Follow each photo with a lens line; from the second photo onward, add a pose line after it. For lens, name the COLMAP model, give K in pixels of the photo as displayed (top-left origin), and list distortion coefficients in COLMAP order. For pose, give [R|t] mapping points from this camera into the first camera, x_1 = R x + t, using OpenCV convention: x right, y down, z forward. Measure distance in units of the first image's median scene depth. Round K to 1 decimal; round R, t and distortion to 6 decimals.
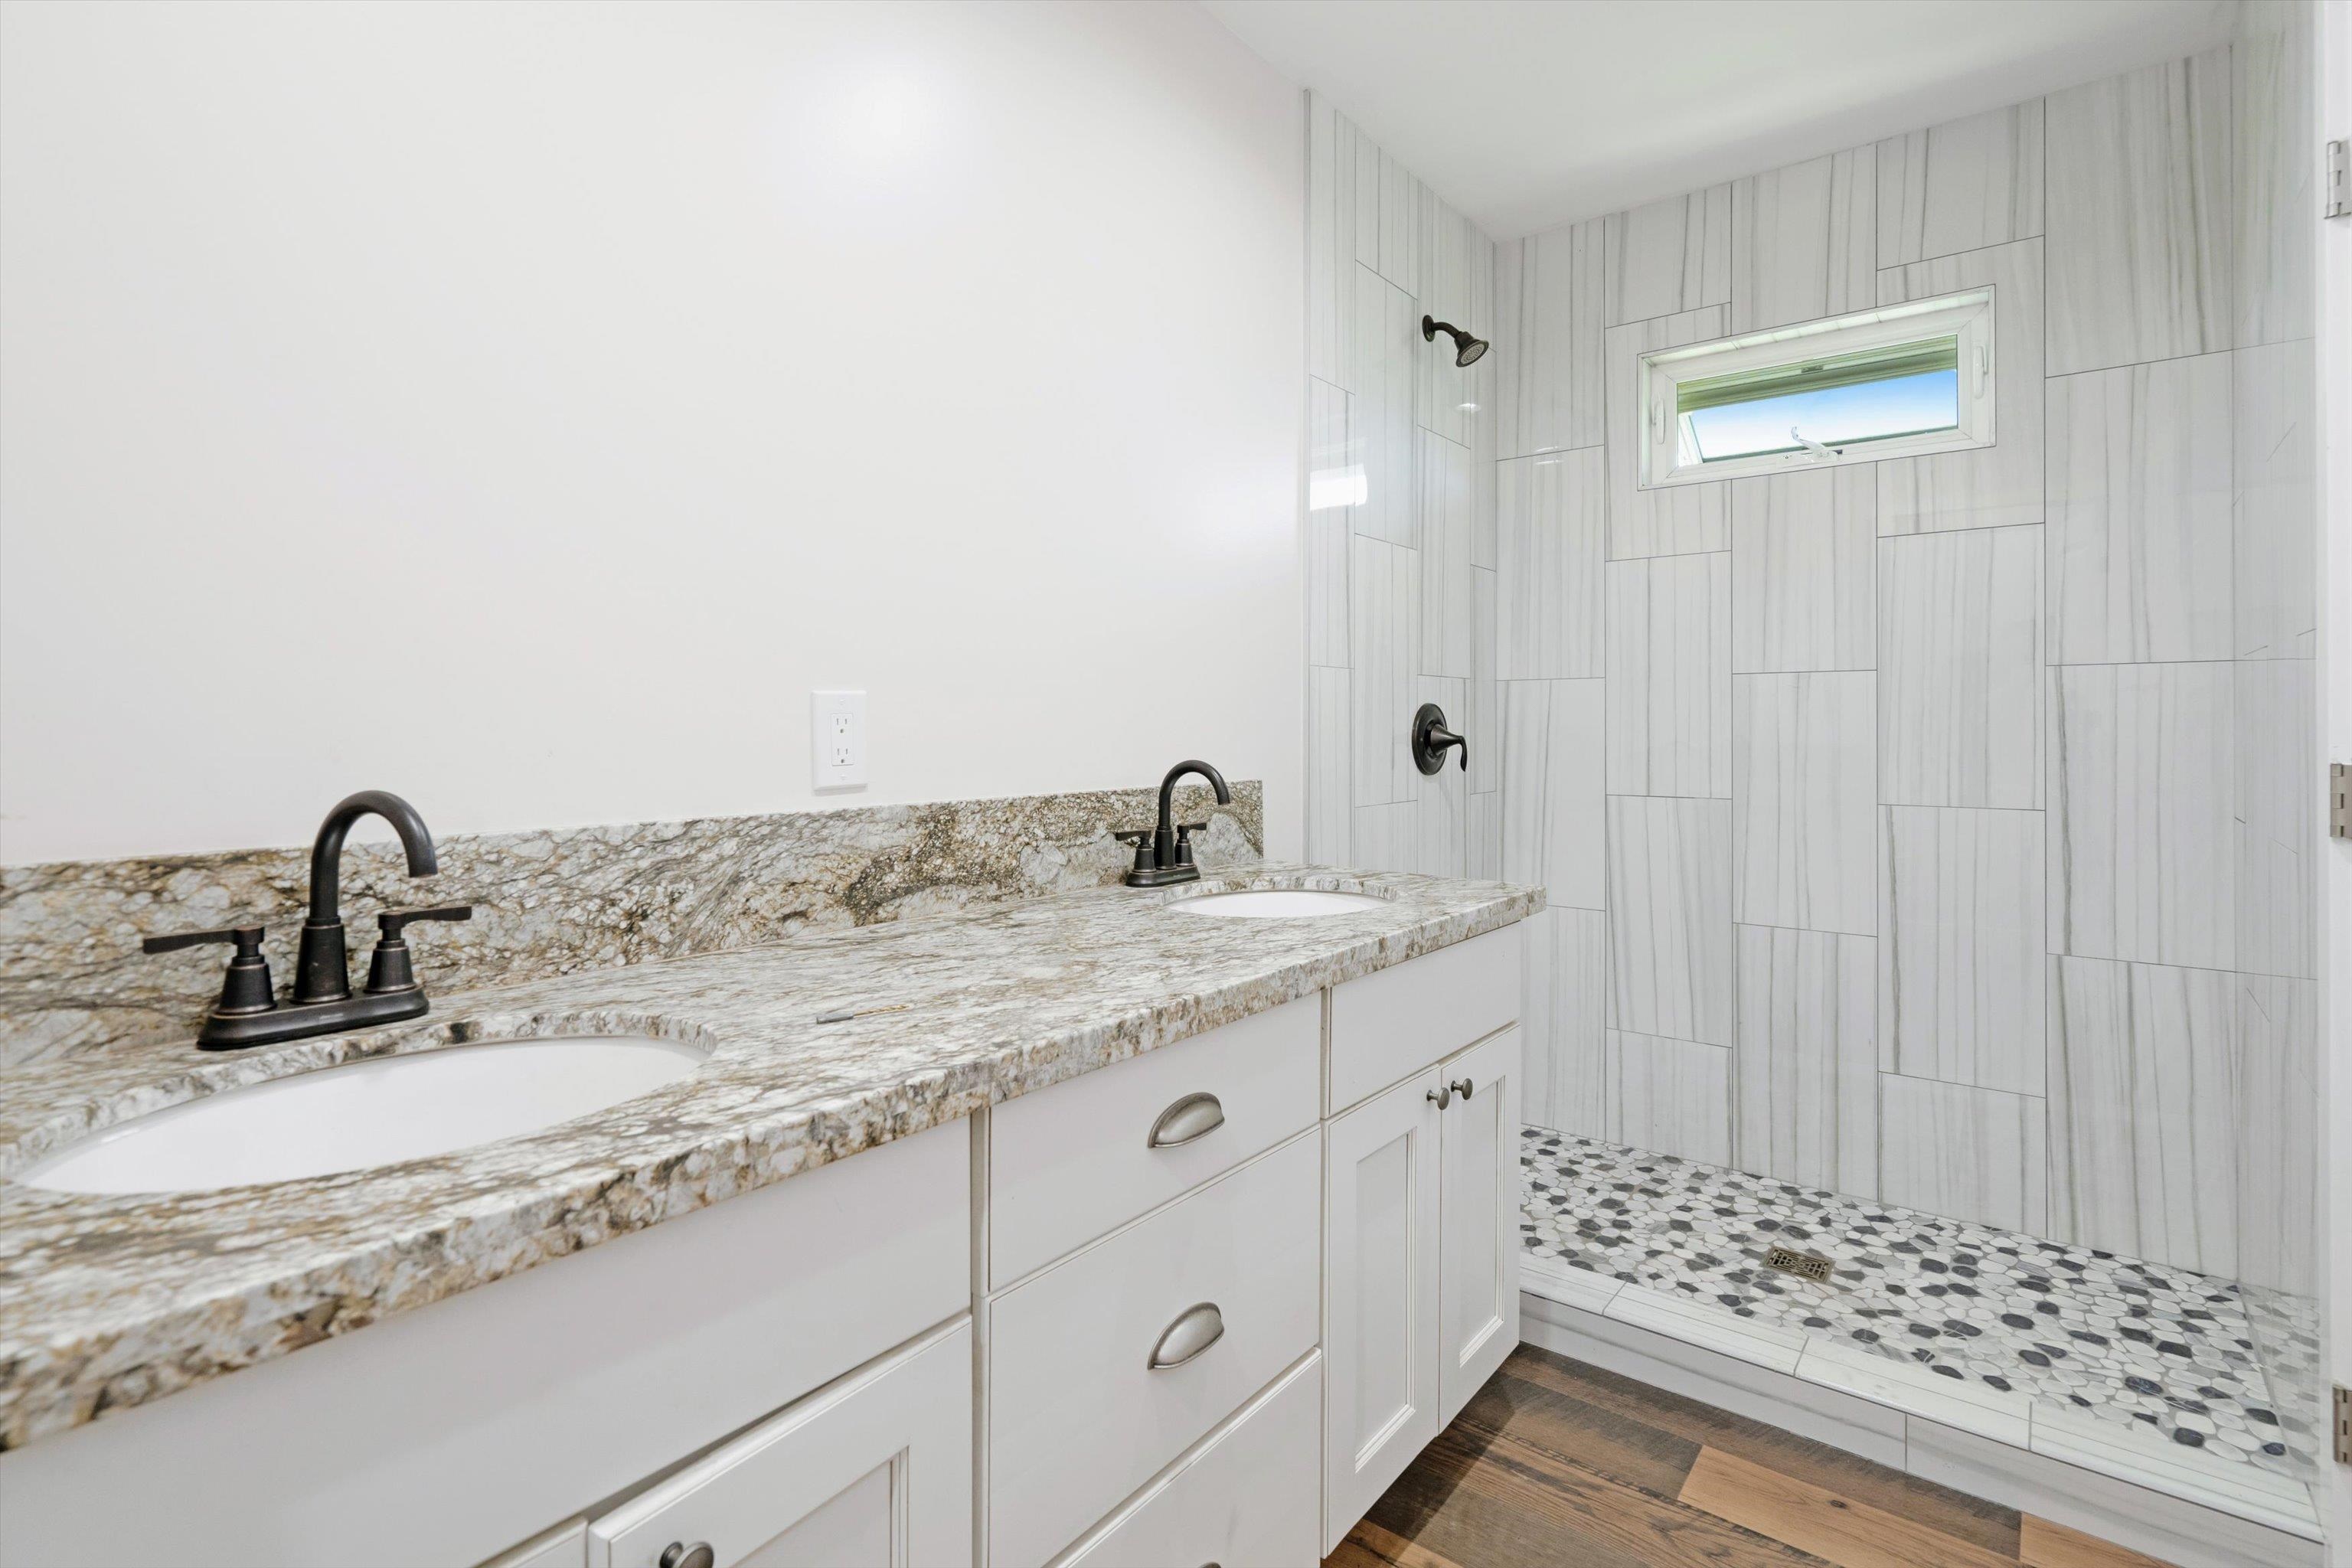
lens RADIAL K [[1078.8, 0, 1174.2], [0, 1078.8, 767.8], [0, 0, 1]] dist [0.010699, 0.000944]
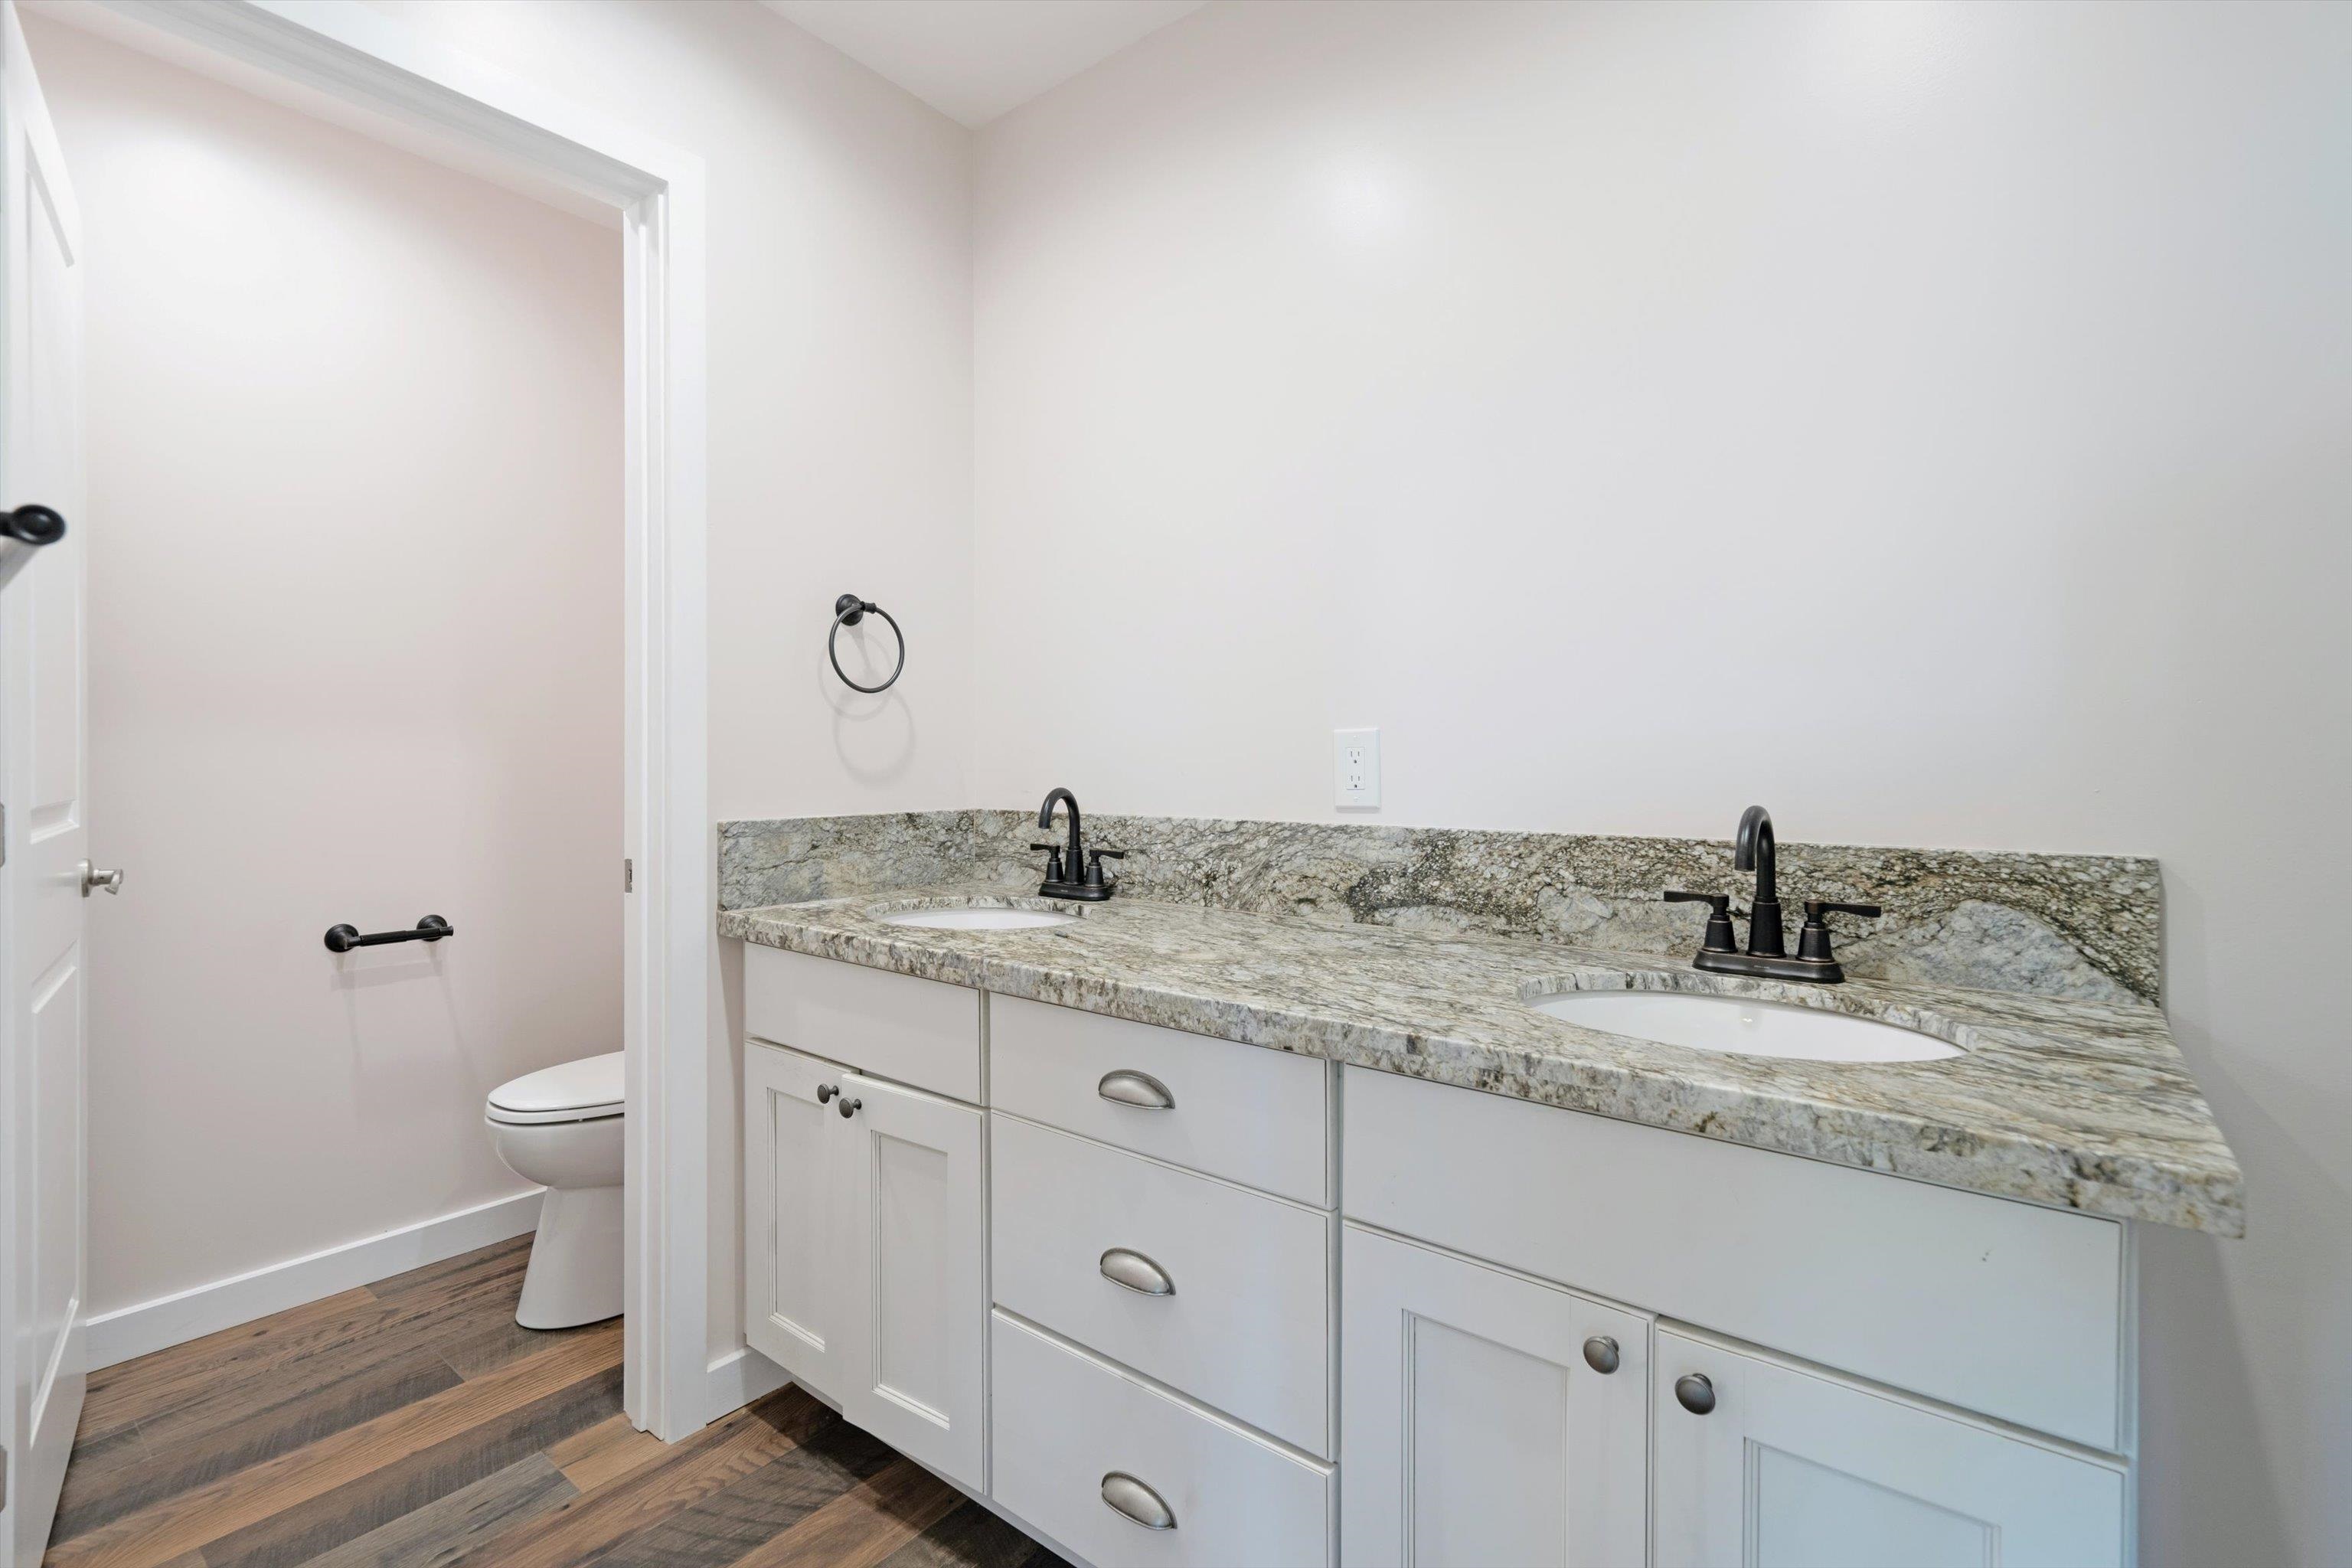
lens RADIAL K [[1078.8, 0, 1179.5], [0, 1078.8, 773.4], [0, 0, 1]] dist [0.010699, 0.000944]
pose [[0.023875, 0.020595, -0.999503, 0.980790], [-0.032858, 0.999264, 0.019805, -0.041189], [0.999175, 0.032369, 0.024535, 0.823107]]
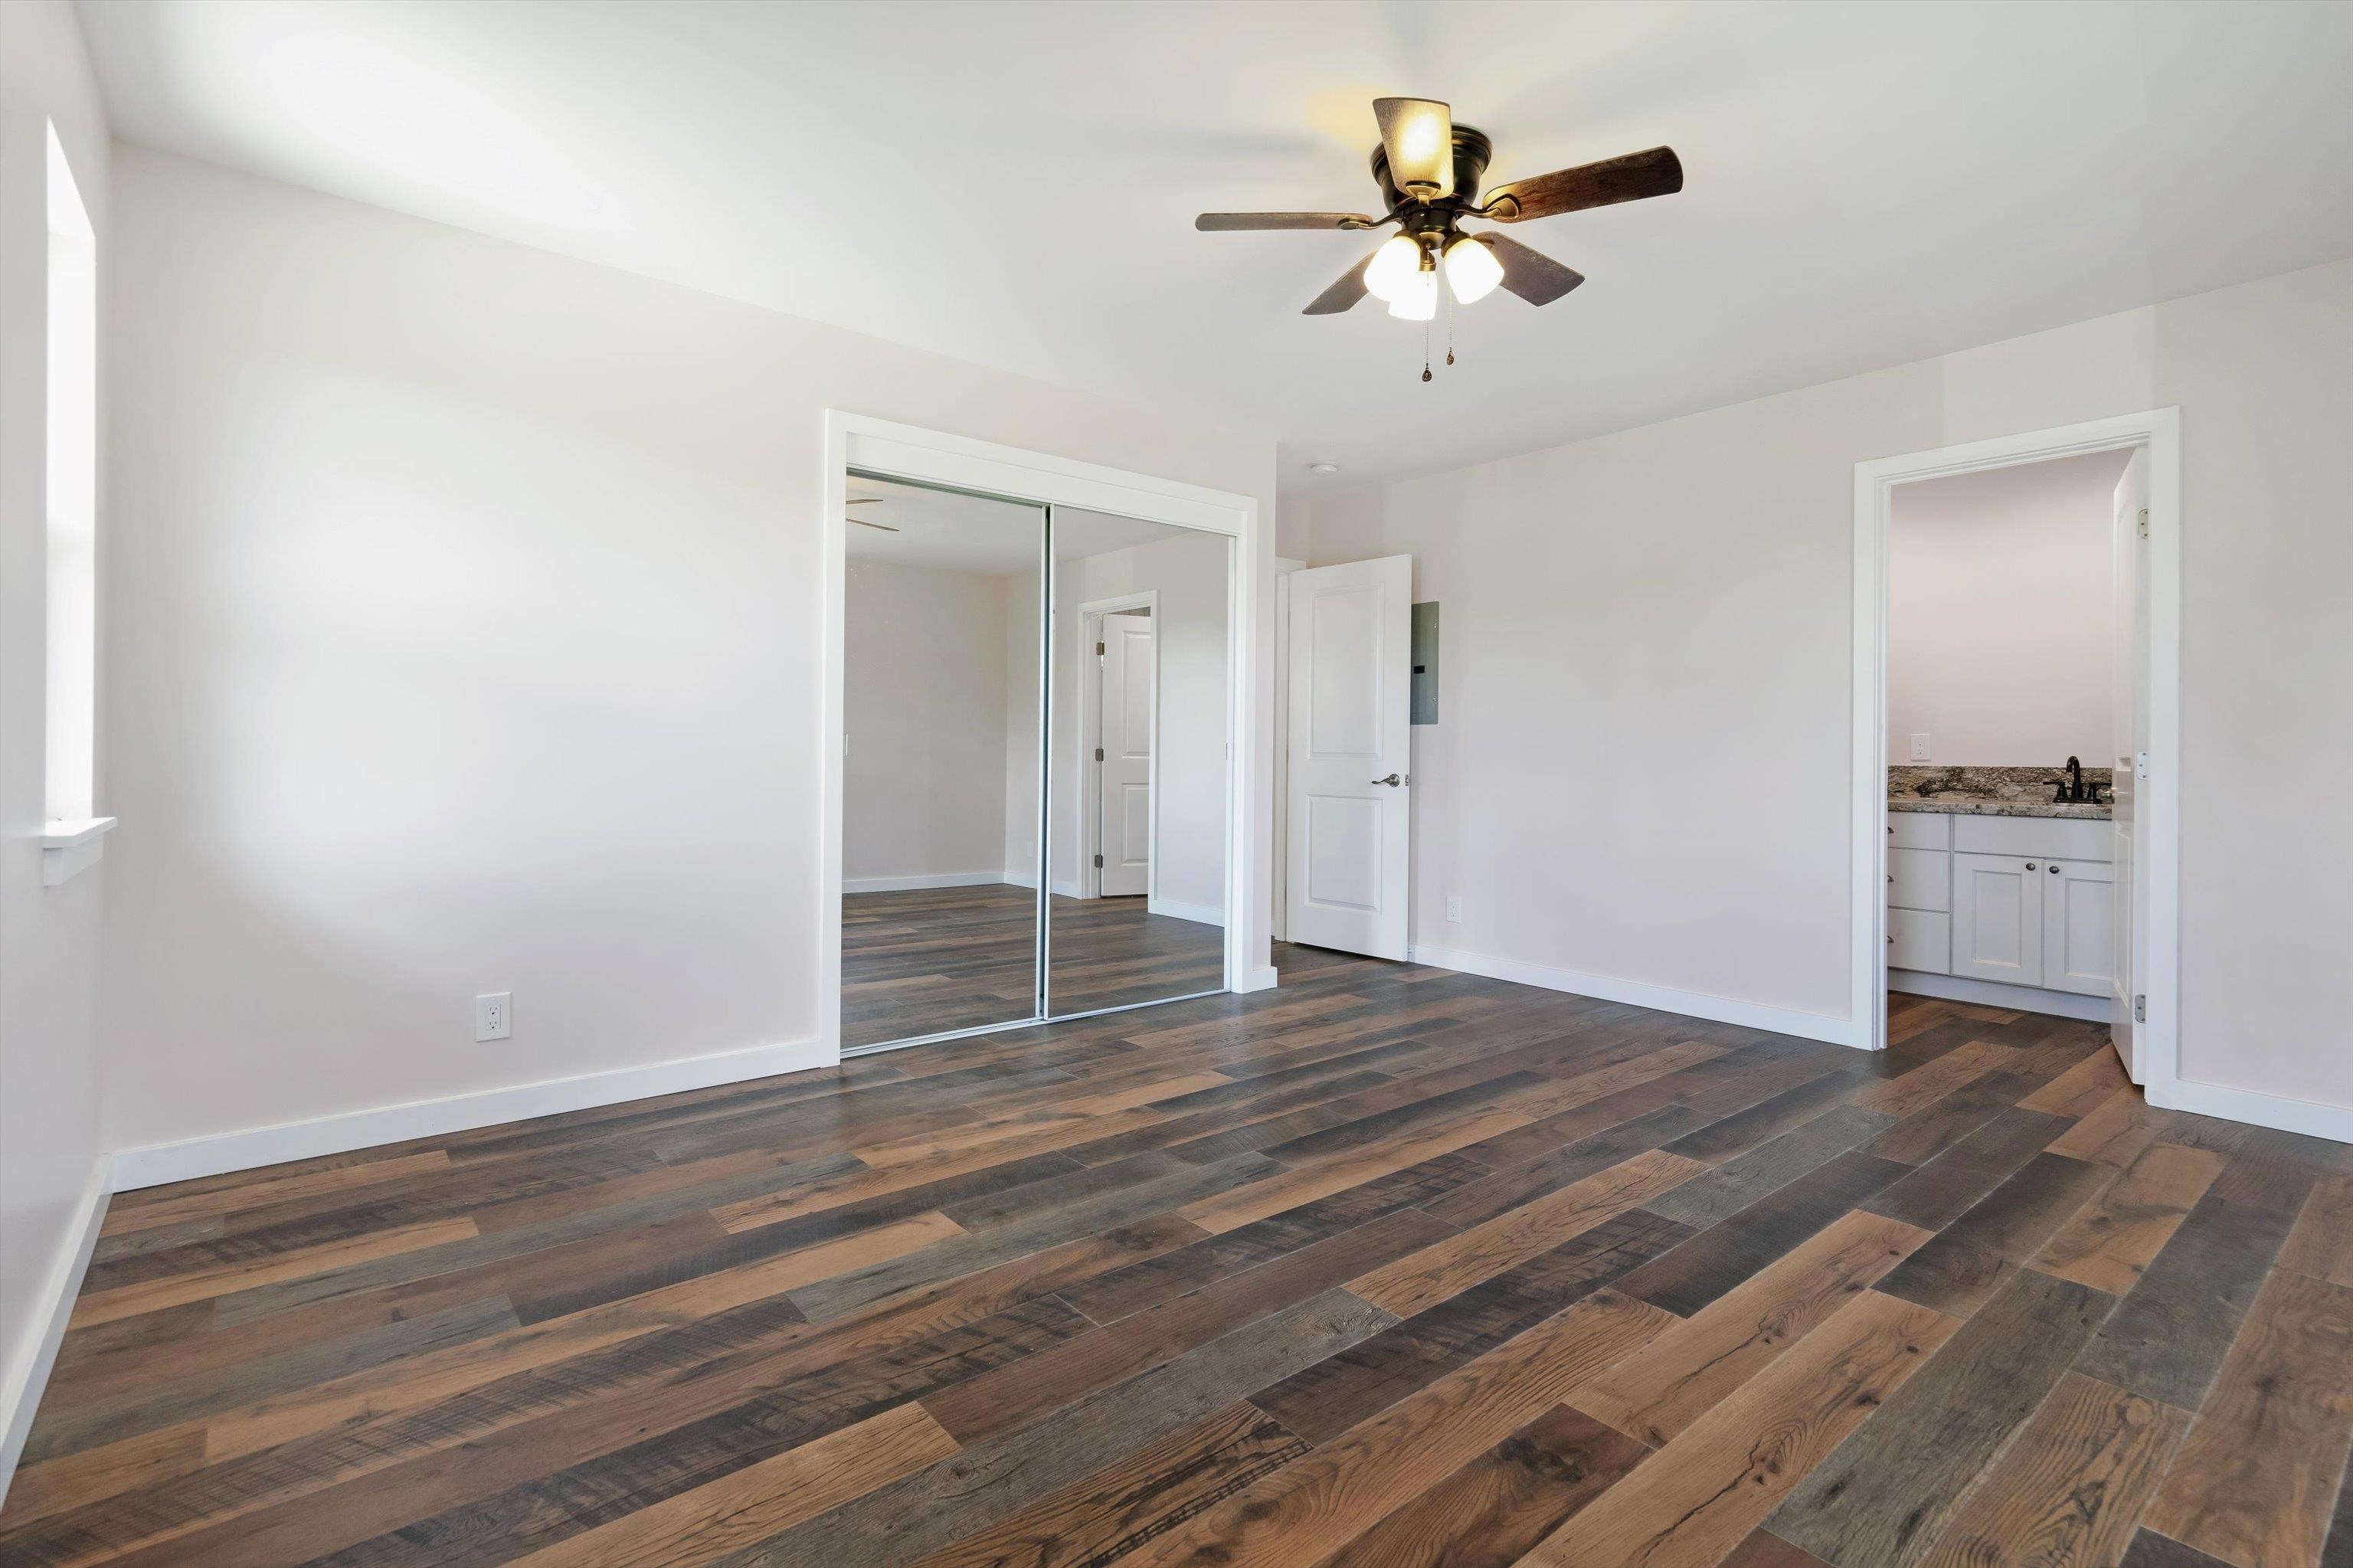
lens RADIAL K [[1079.3, 0, 1156.4], [0, 1079.3, 745.4], [0, 0, 1]] dist [0.010699, 0.000944]
pose [[-0.229420, -0.003254, -0.973322, 4.197442], [-0.039911, 0.999185, 0.006066, 0.054257], [0.972509, 0.040238, -0.229363, -0.746740]]
